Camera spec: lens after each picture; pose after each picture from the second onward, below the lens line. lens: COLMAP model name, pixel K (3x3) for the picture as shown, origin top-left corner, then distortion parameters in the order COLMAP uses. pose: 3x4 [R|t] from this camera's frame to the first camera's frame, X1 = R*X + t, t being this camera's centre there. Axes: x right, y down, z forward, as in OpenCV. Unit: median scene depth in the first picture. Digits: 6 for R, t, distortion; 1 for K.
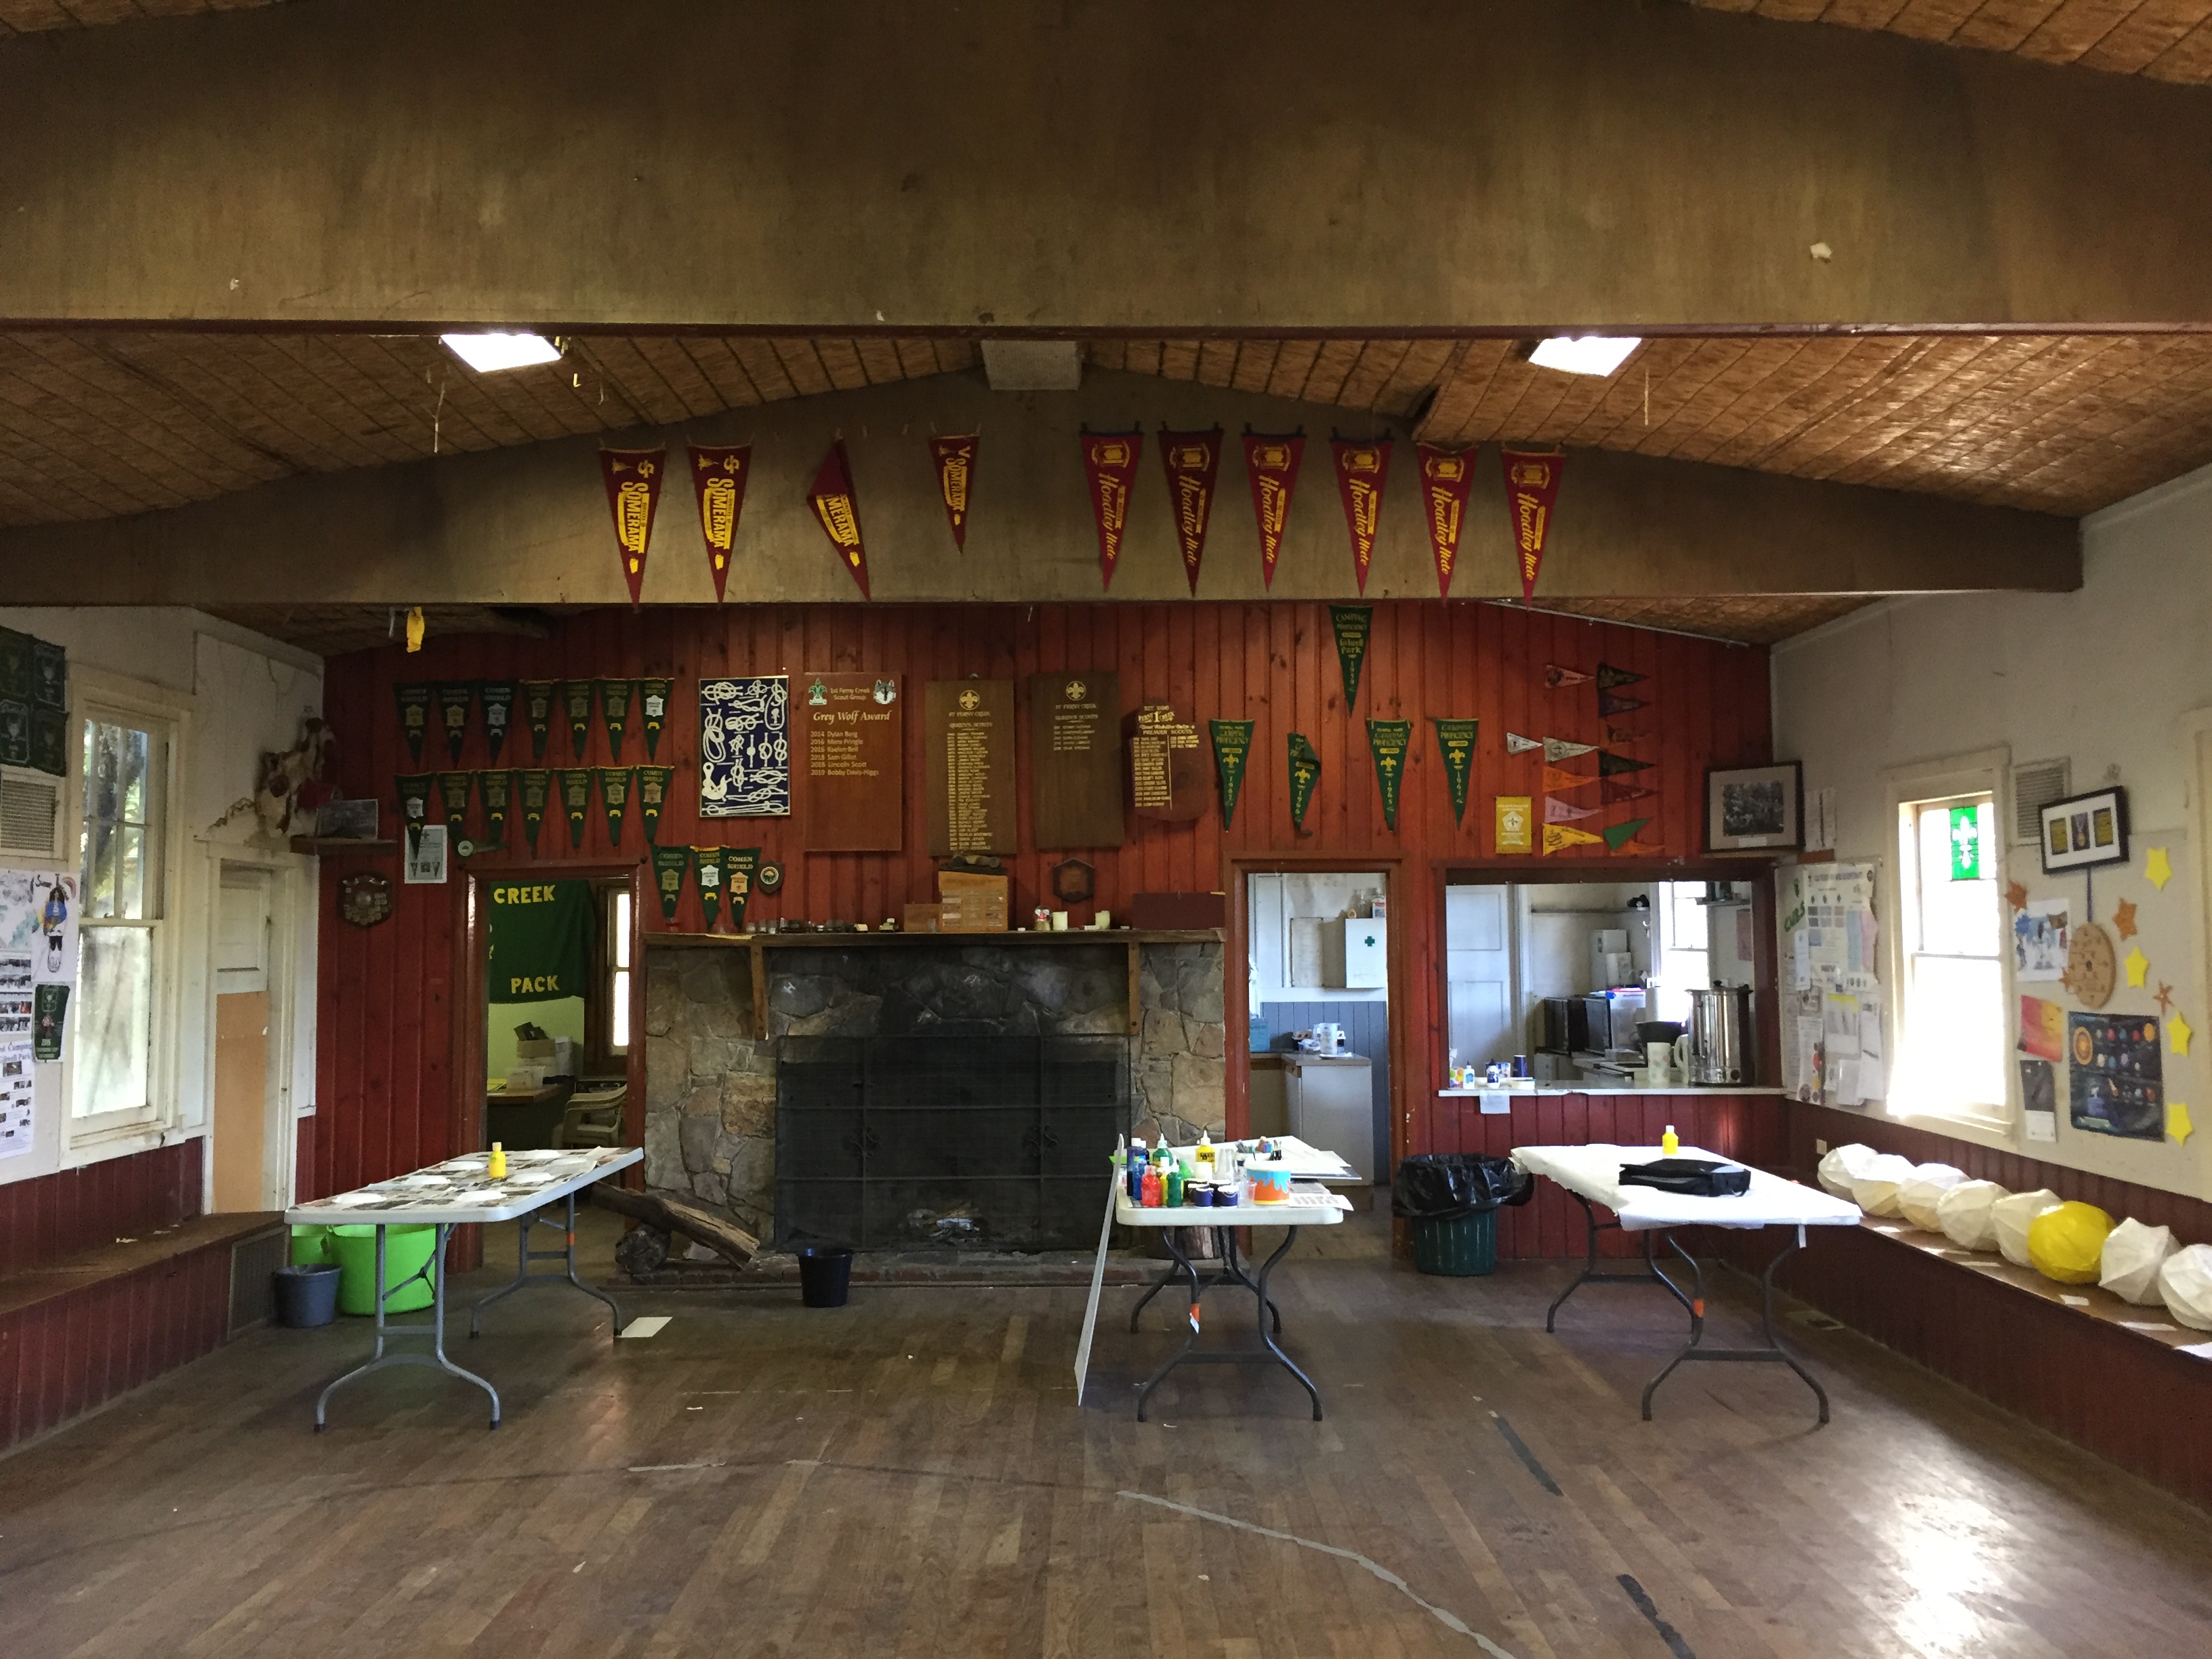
lens RADIAL K [[1877.9, 0, 1112.0], [0, 1877.9, 830.3], [0, 0, 1]] dist [0.060295, -0.042192]
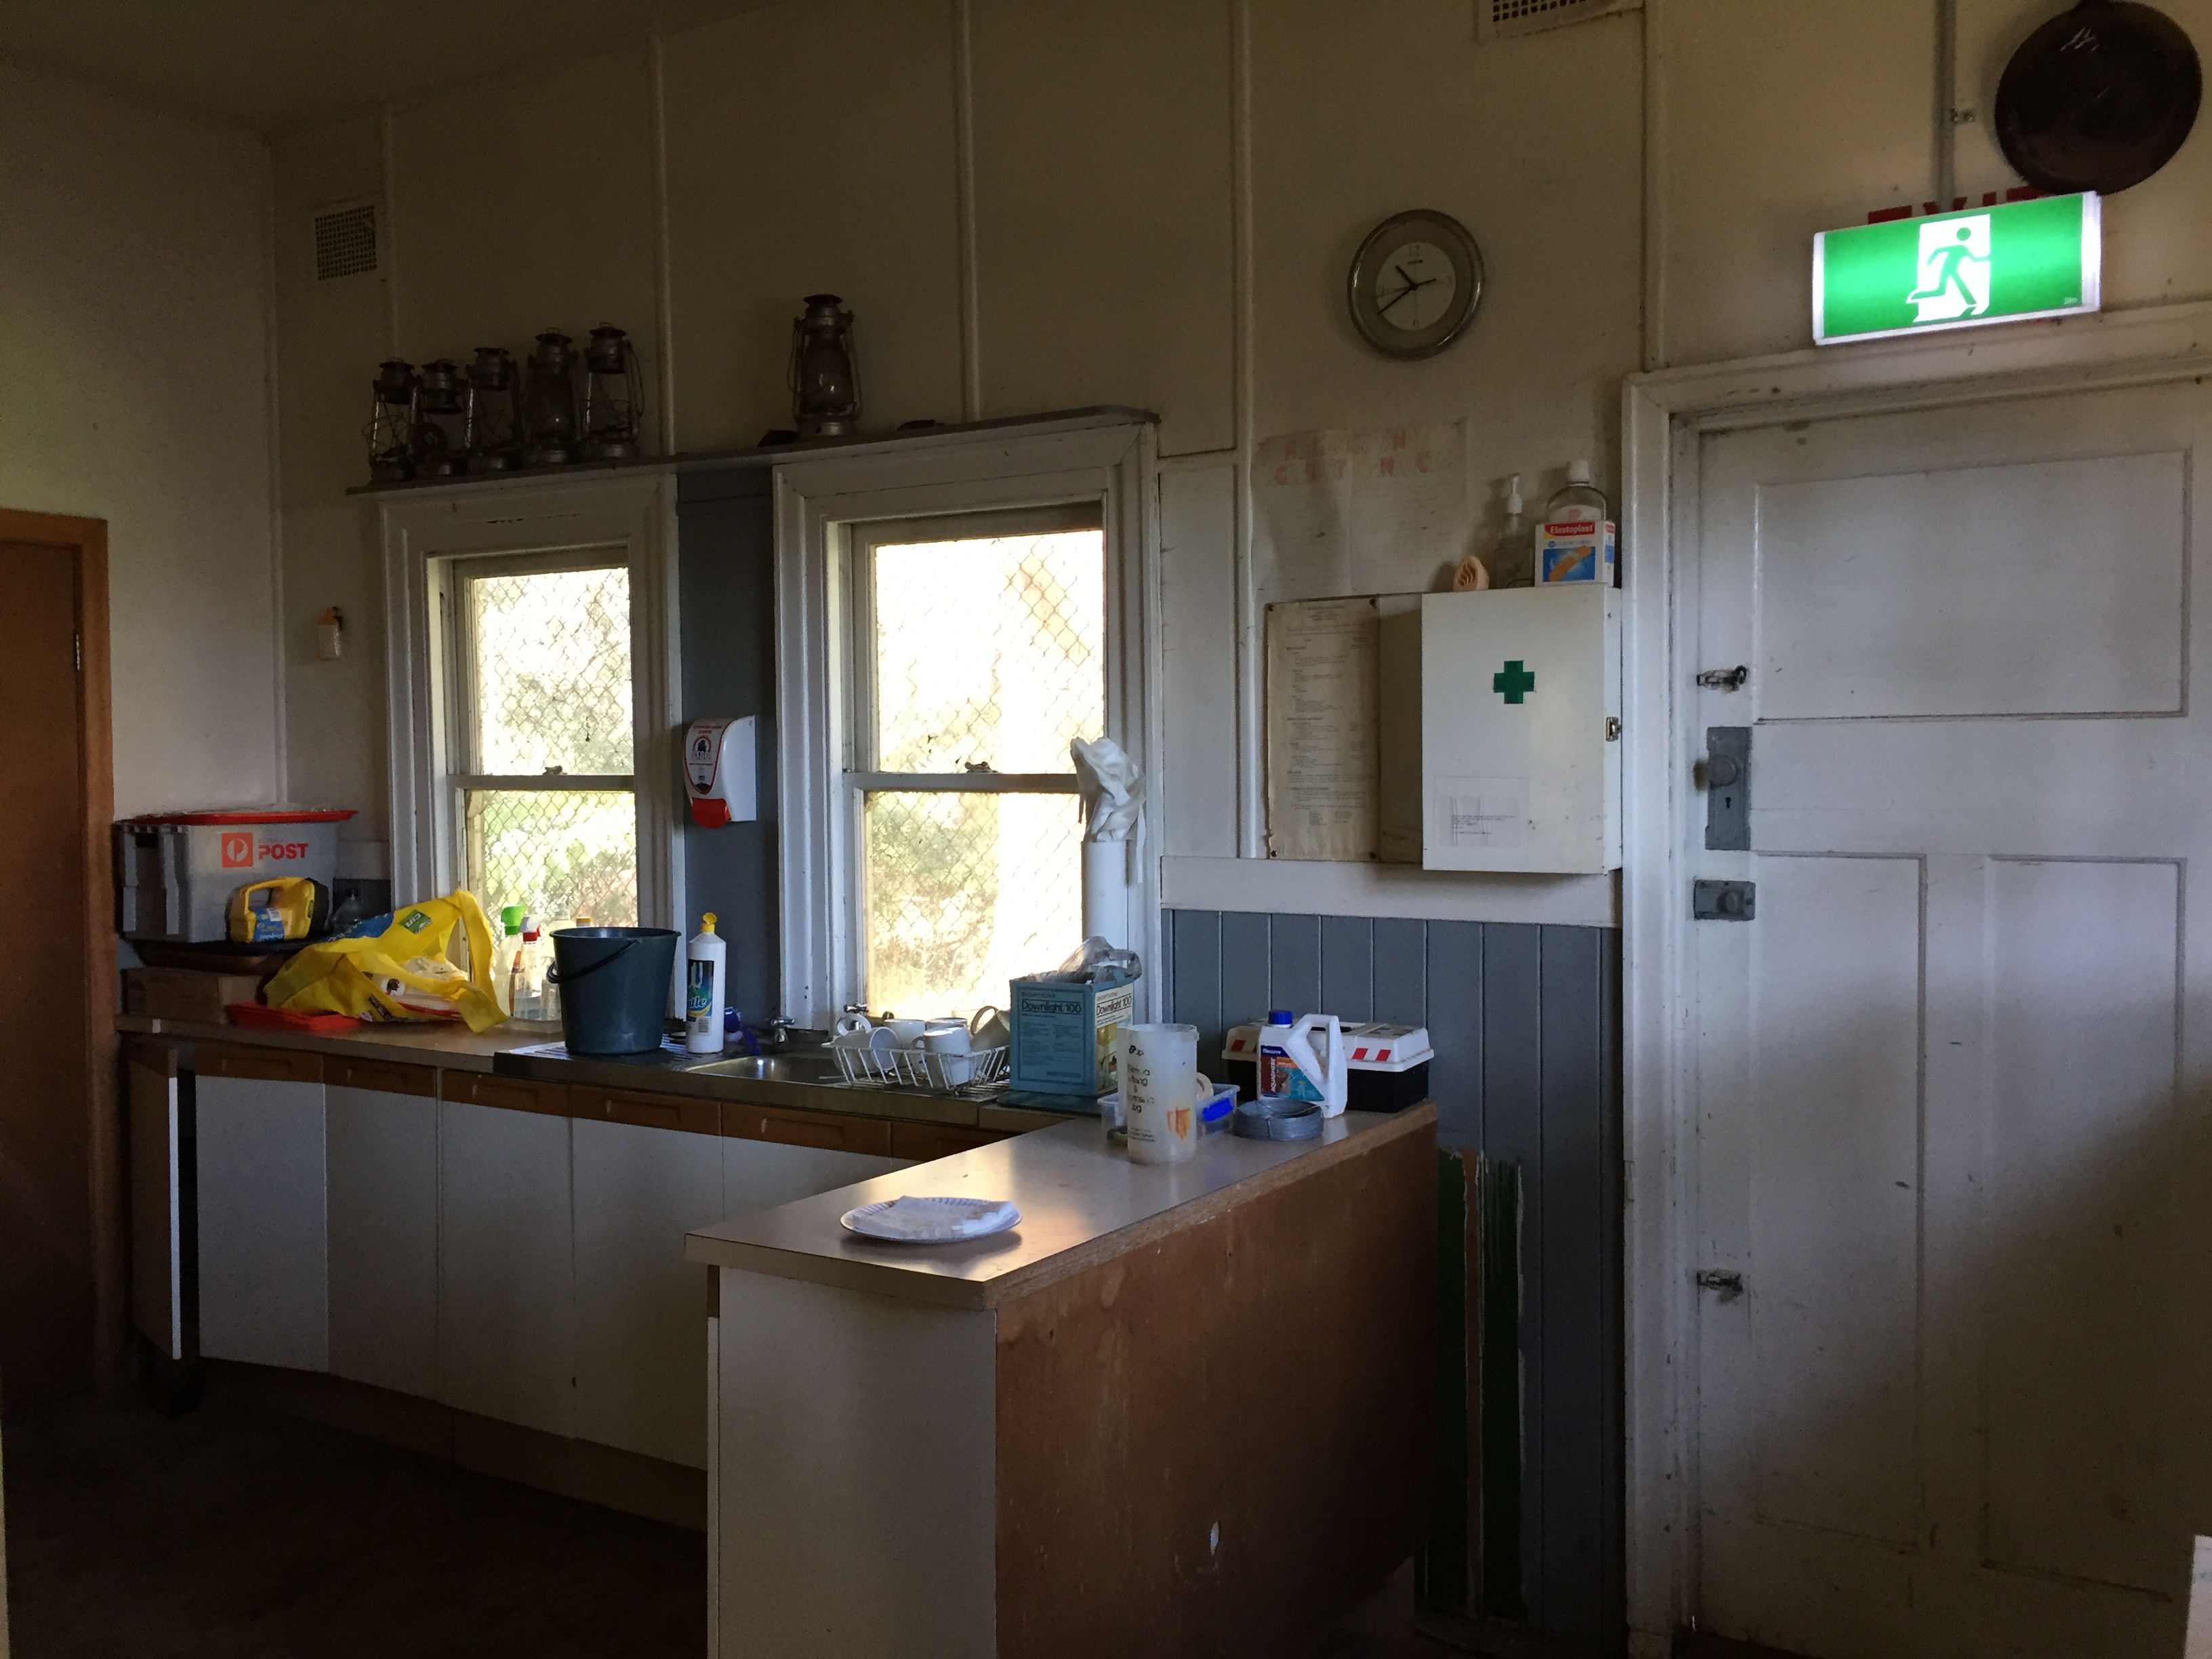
lens RADIAL K [[1877.9, 0, 1107.4], [0, 1877.9, 826.4], [0, 0, 1]] dist [0.060295, -0.042192]
pose [[0.837539, 0.023415, -0.545876, 0.224675], [0.032914, 0.995105, 0.093183, 0.052563], [0.545386, -0.096011, 0.832668, 0.760444]]
